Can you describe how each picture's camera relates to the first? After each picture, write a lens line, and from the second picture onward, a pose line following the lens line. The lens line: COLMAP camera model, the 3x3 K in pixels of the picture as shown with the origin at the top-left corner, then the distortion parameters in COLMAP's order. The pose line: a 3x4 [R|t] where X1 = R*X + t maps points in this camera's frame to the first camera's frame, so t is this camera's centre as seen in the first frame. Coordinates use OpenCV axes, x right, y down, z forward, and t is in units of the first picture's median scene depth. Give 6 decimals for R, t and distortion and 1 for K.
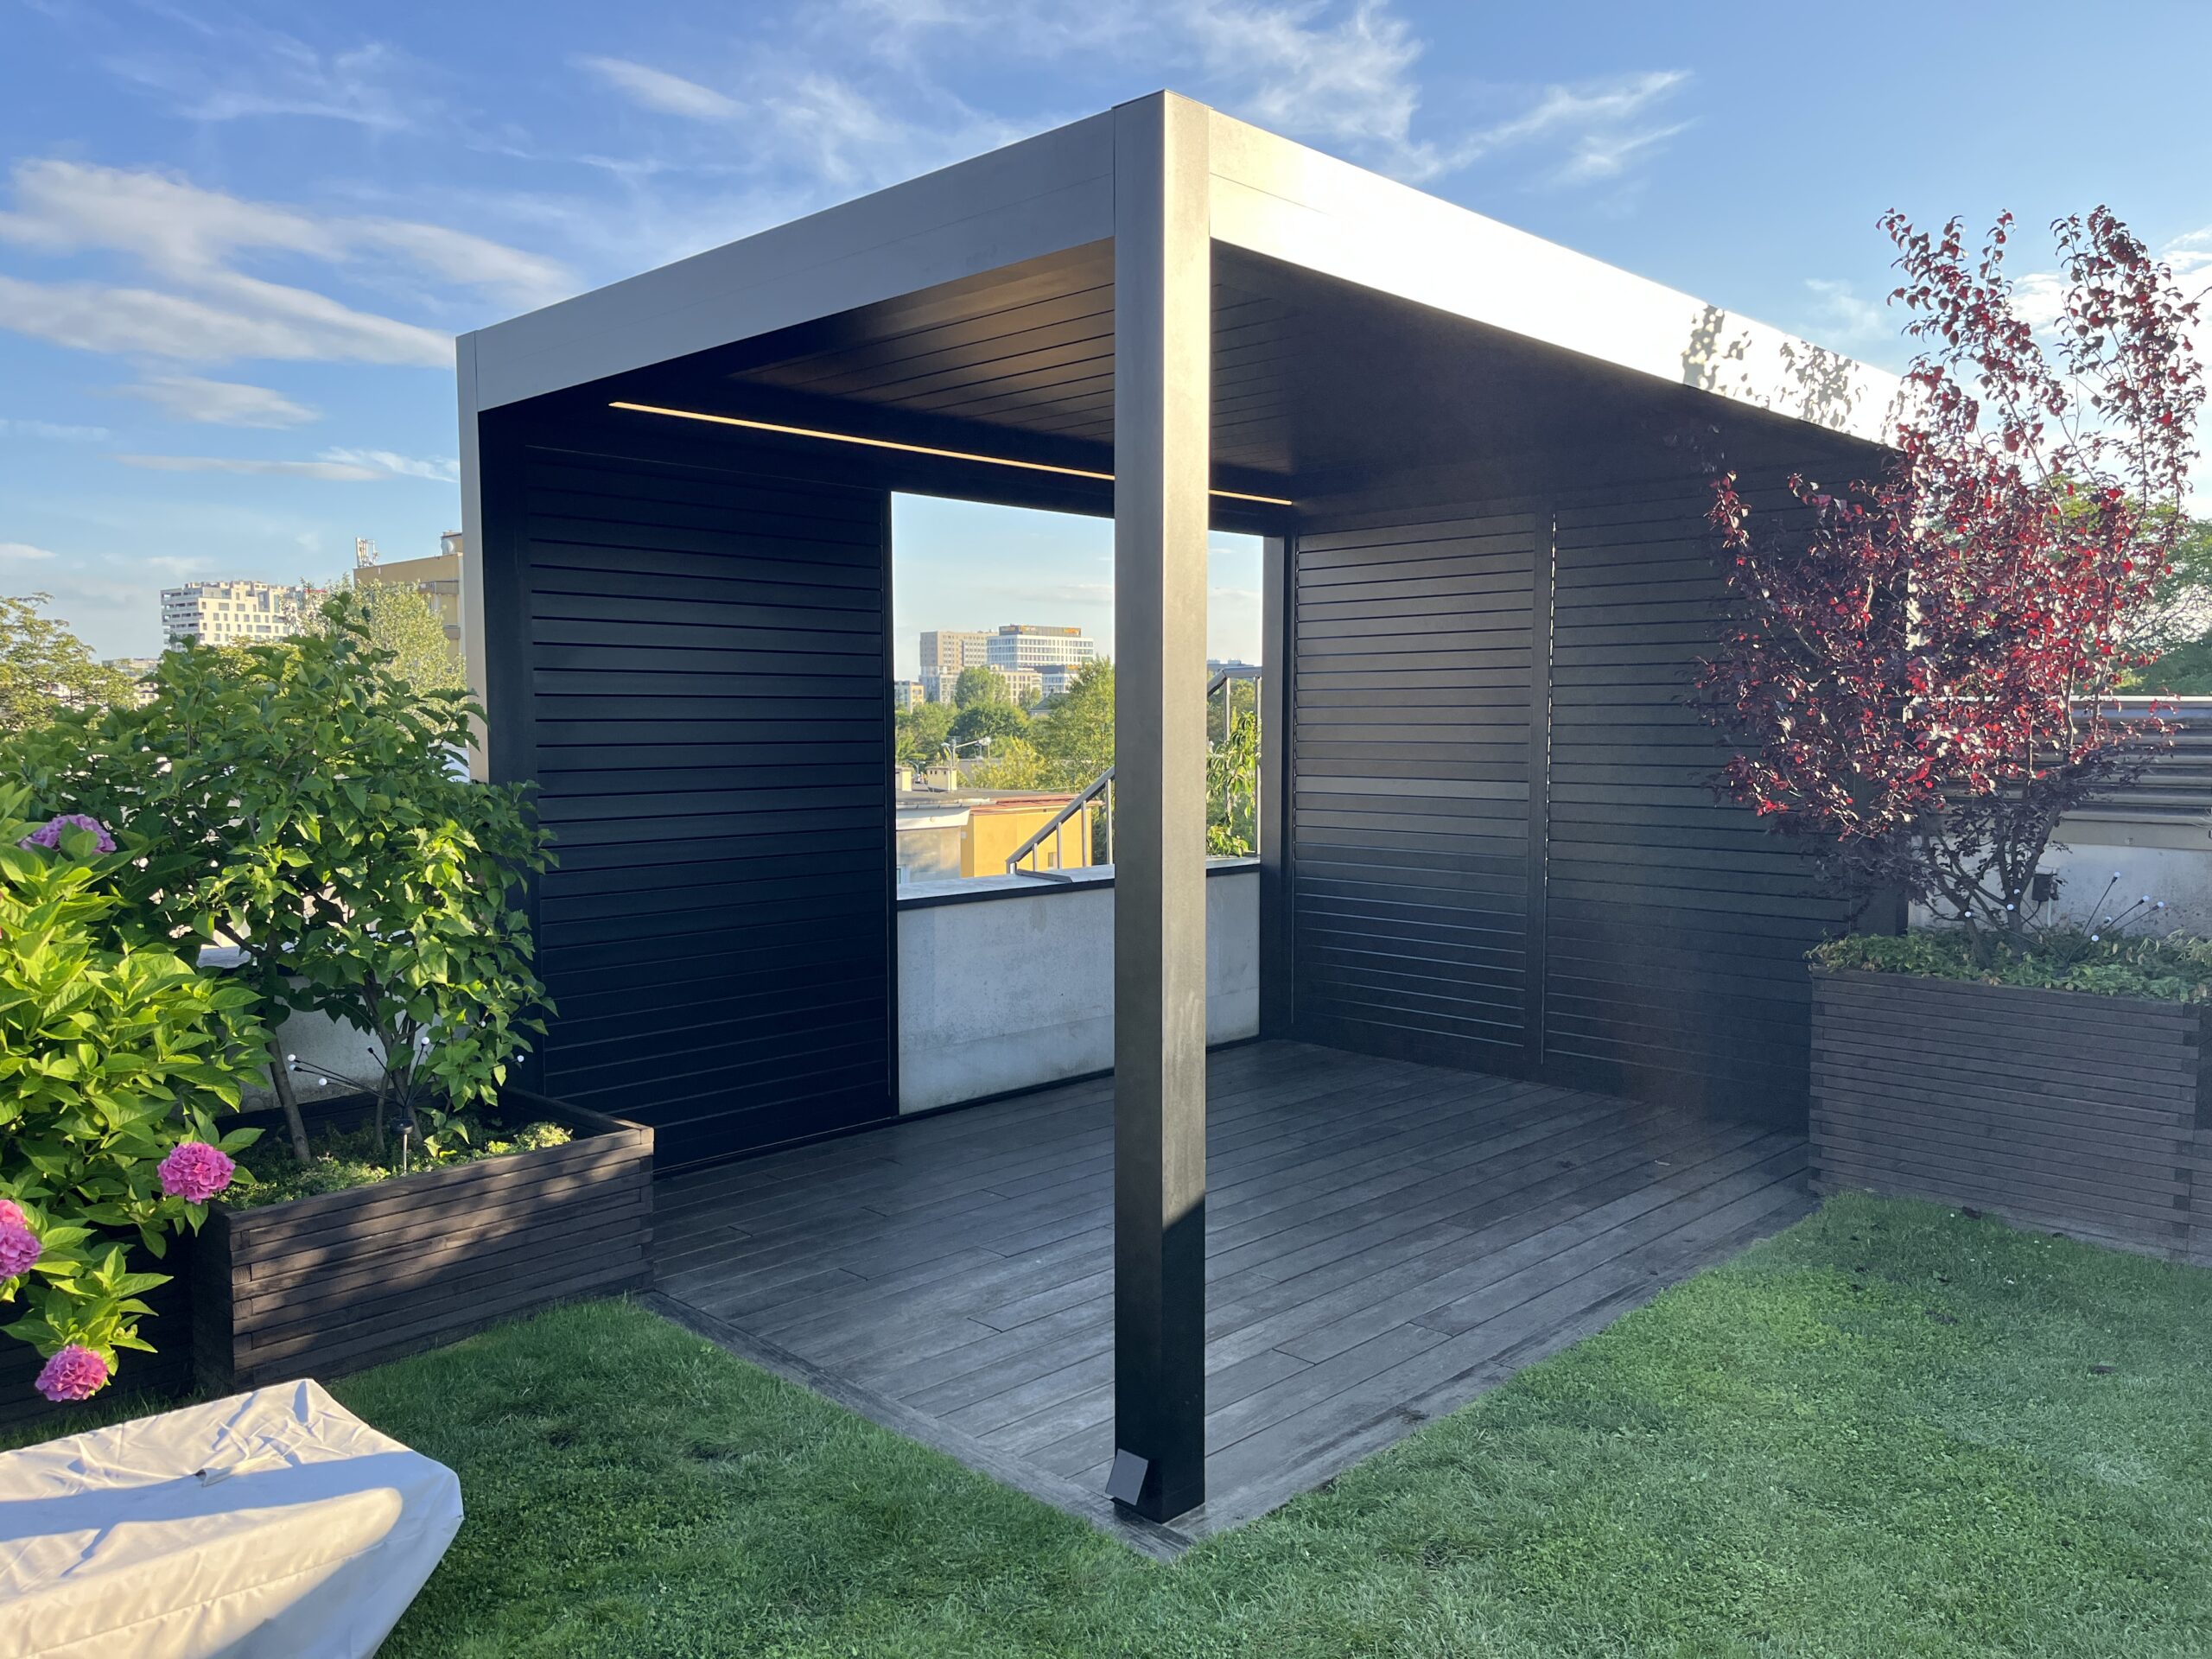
lens RADIAL K [[1673.2, 0, 1106.0], [0, 1673.2, 829.5], [0, 0, 1]] dist [0.072233, -0.106003]
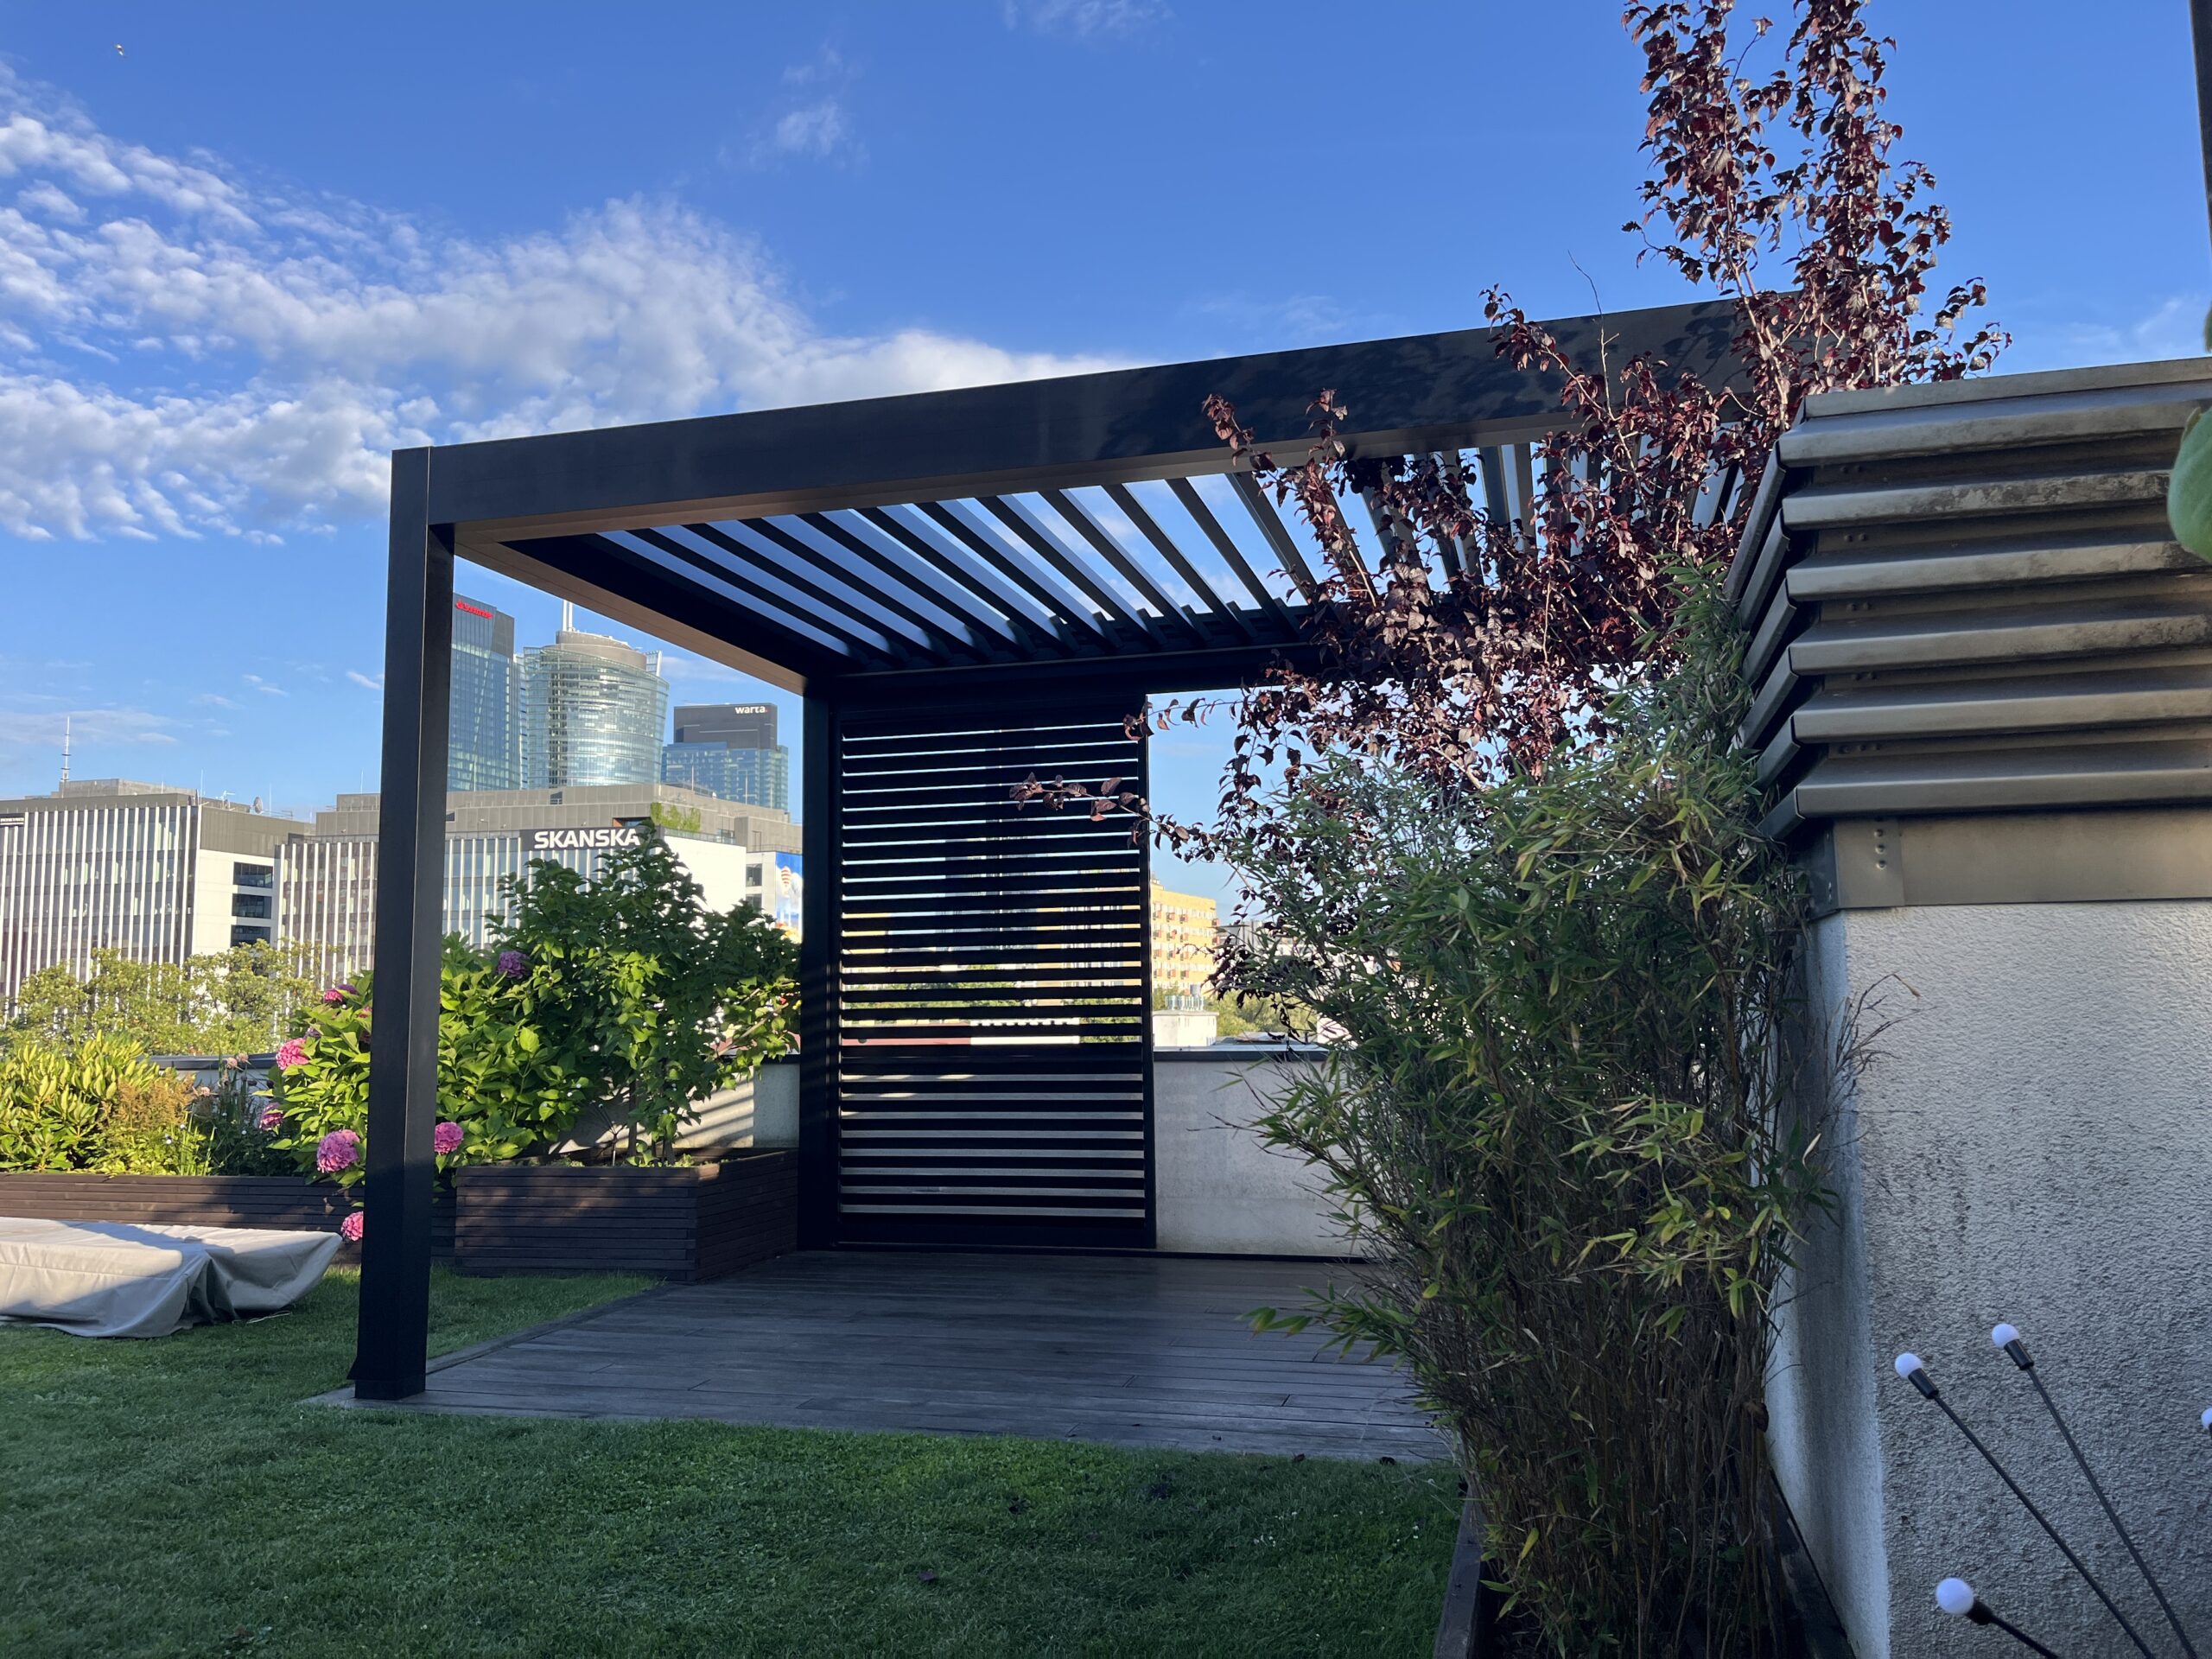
lens RADIAL K [[1673.2, 0, 1106.0], [0, 1673.2, 829.5], [0, 0, 1]] dist [0.072233, -0.106003]
pose [[0.484047, -0.099938, -0.869316, 1.251121], [-0.048181, 0.988906, -0.140514, 0.082463], [0.873715, 0.109900, 0.473861, 0.631760]]
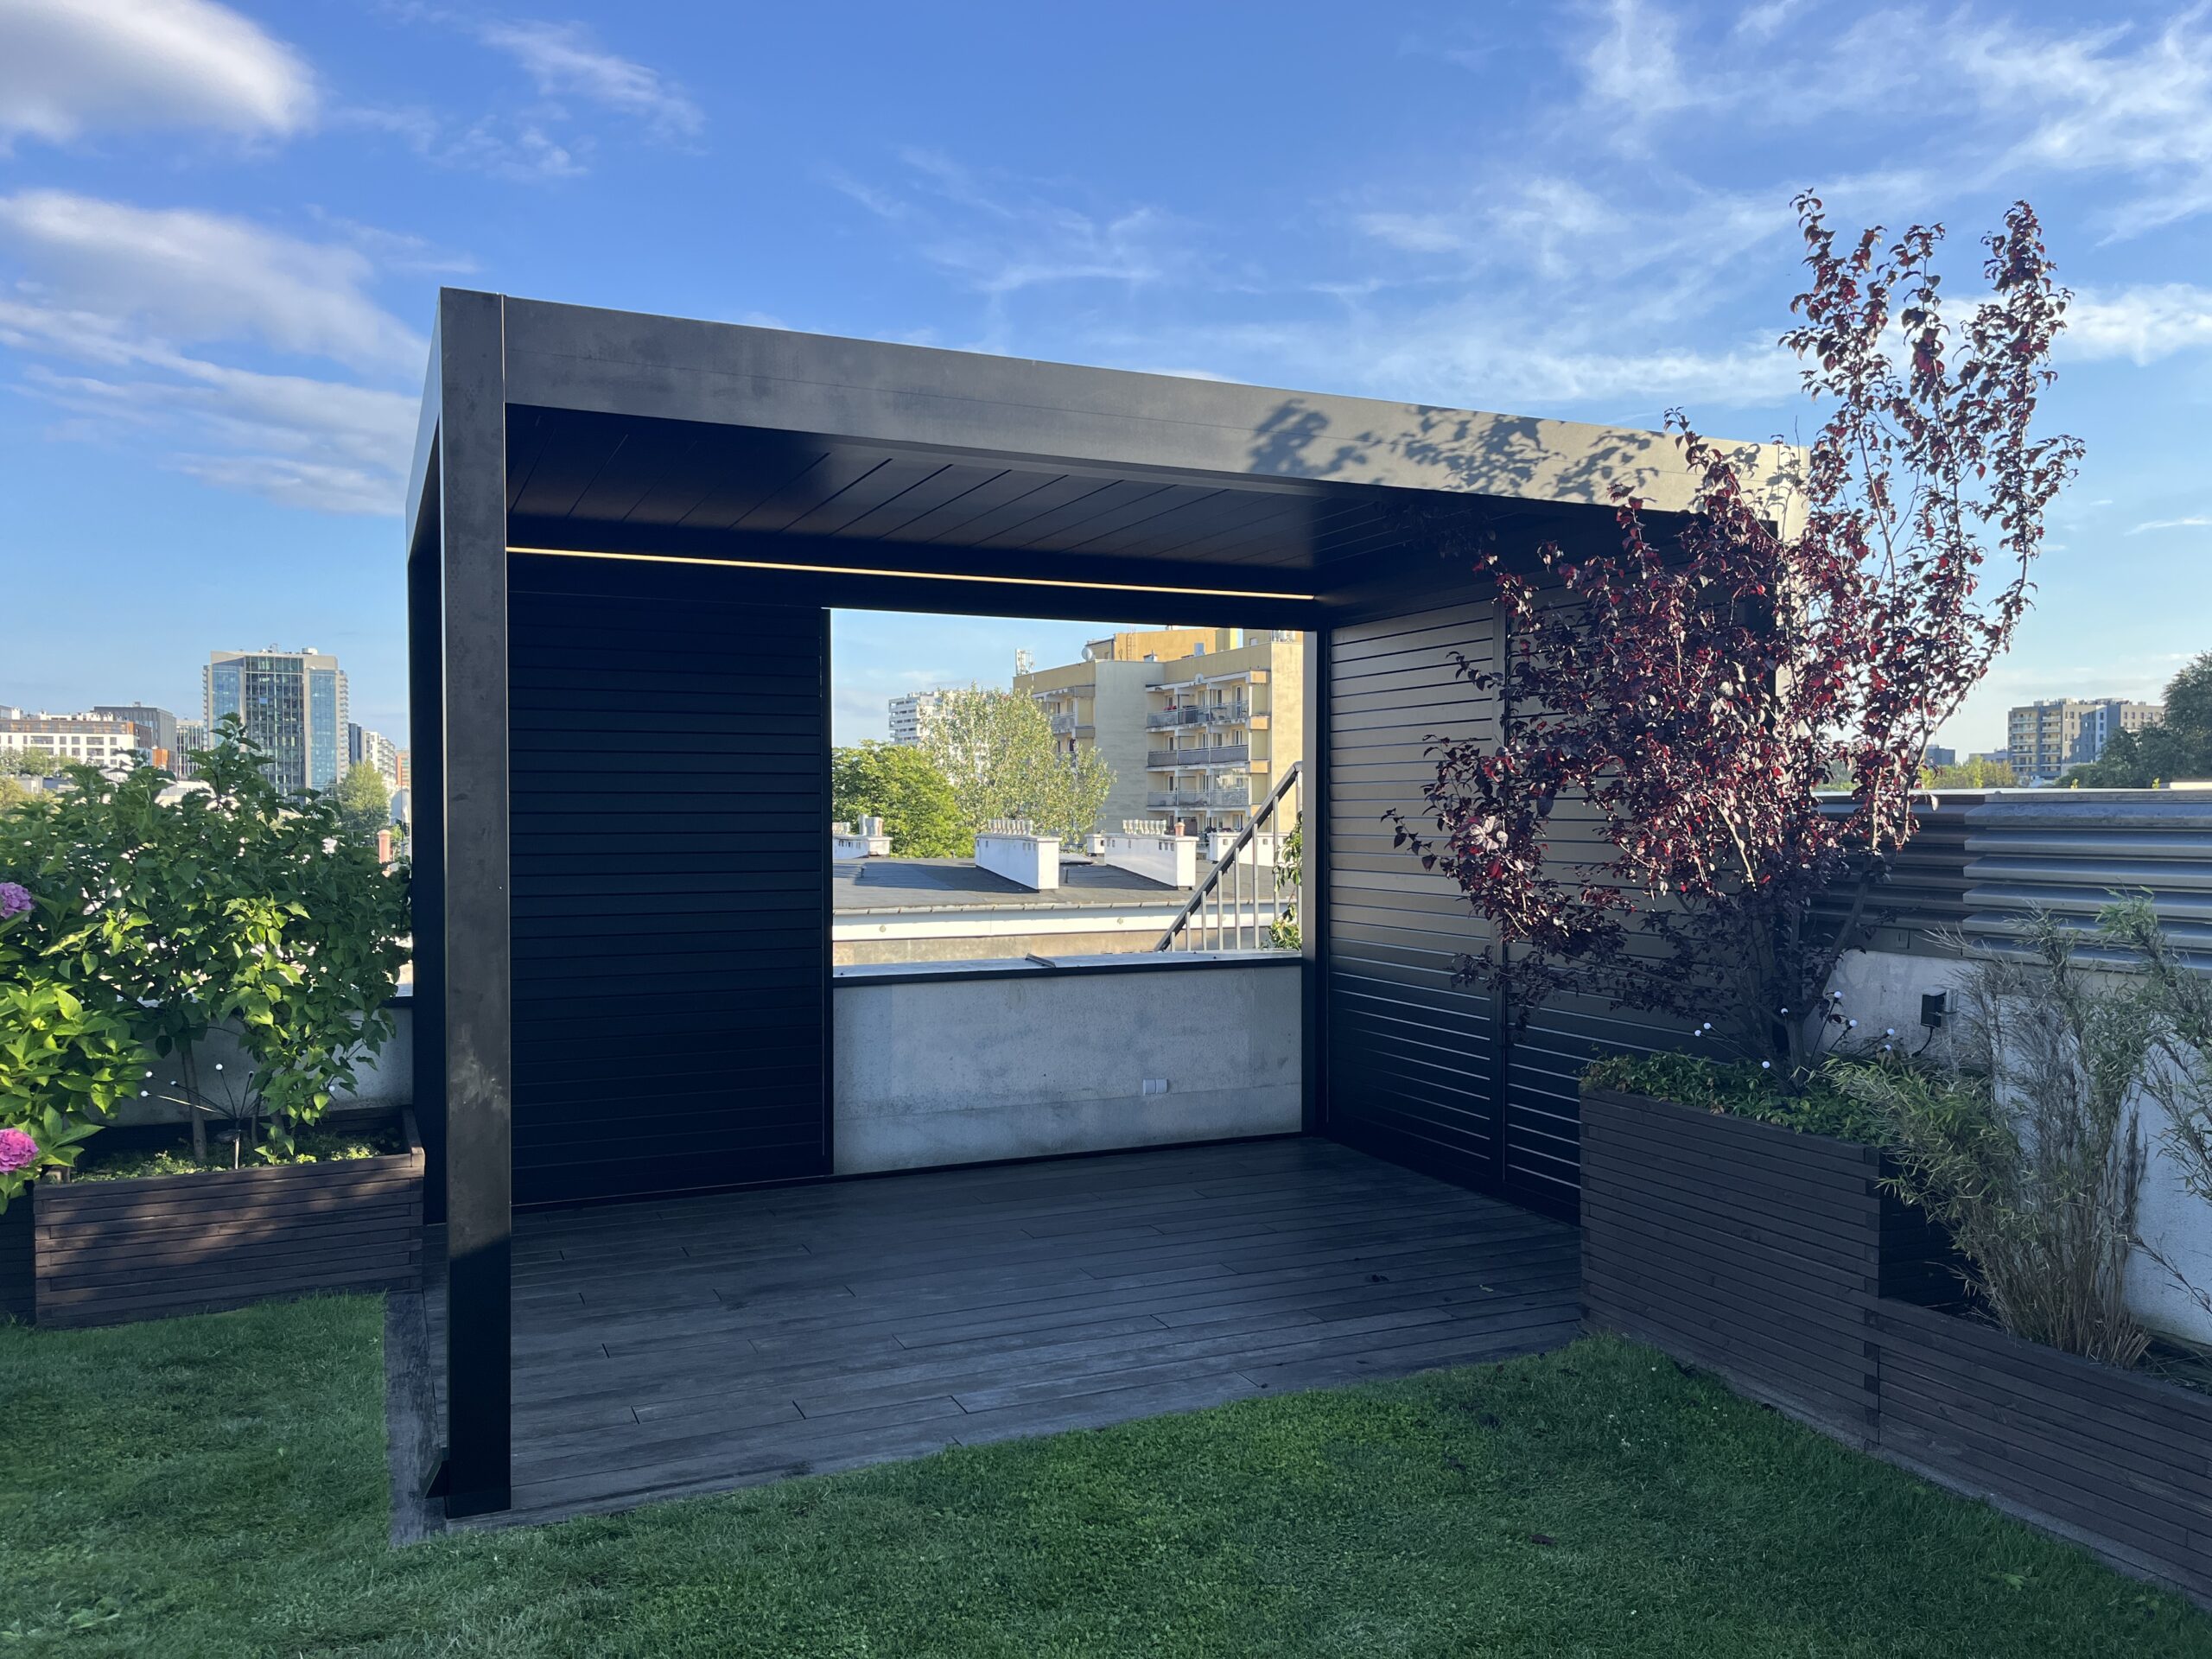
lens RADIAL K [[1673.2, 0, 1106.0], [0, 1673.2, 829.5], [0, 0, 1]] dist [0.072233, -0.106003]
pose [[0.928998, 0.005390, -0.370044, 0.662291], [-0.025524, 0.998446, -0.049534, -0.006291], [0.369202, 0.055462, 0.927693, 0.058218]]
